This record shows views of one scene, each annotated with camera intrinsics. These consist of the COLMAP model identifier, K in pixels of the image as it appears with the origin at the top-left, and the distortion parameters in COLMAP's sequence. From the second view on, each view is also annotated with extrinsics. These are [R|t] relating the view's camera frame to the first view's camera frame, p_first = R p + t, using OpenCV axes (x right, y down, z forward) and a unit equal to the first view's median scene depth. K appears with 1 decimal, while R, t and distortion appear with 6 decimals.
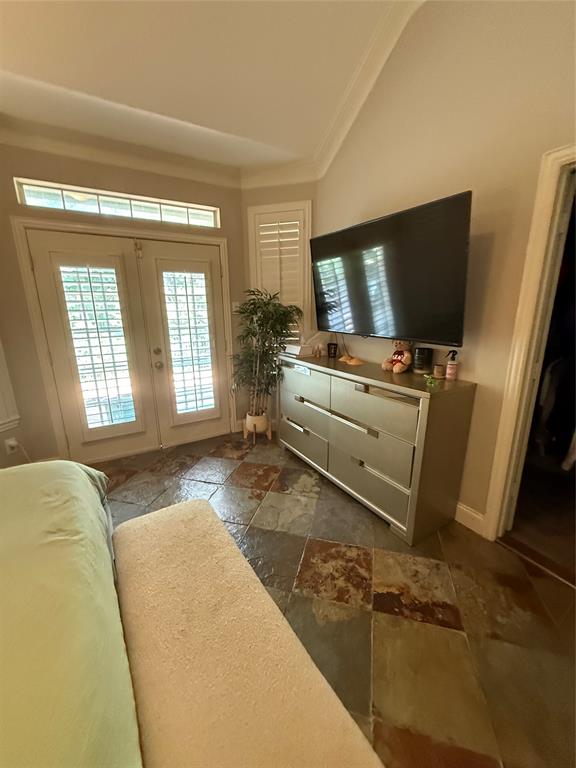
lens RADIAL K [[306.4, 0, 288.2], [0, 306.4, 381.9], [0, 0, 1]] dist [0.000132, -0.000260]
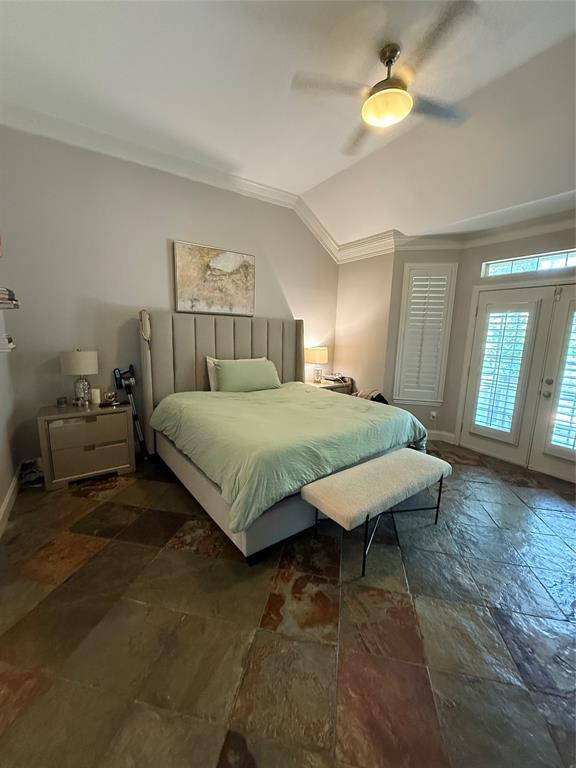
lens RADIAL K [[306.4, 0, 288.2], [0, 306.4, 381.9], [0, 0, 1]] dist [0.000132, -0.000260]
pose [[0.063170, 0.178173, -0.981969, 0.657287], [-0.265345, 0.951518, 0.155579, -0.023769], [0.962082, 0.250733, 0.107385, -0.029204]]
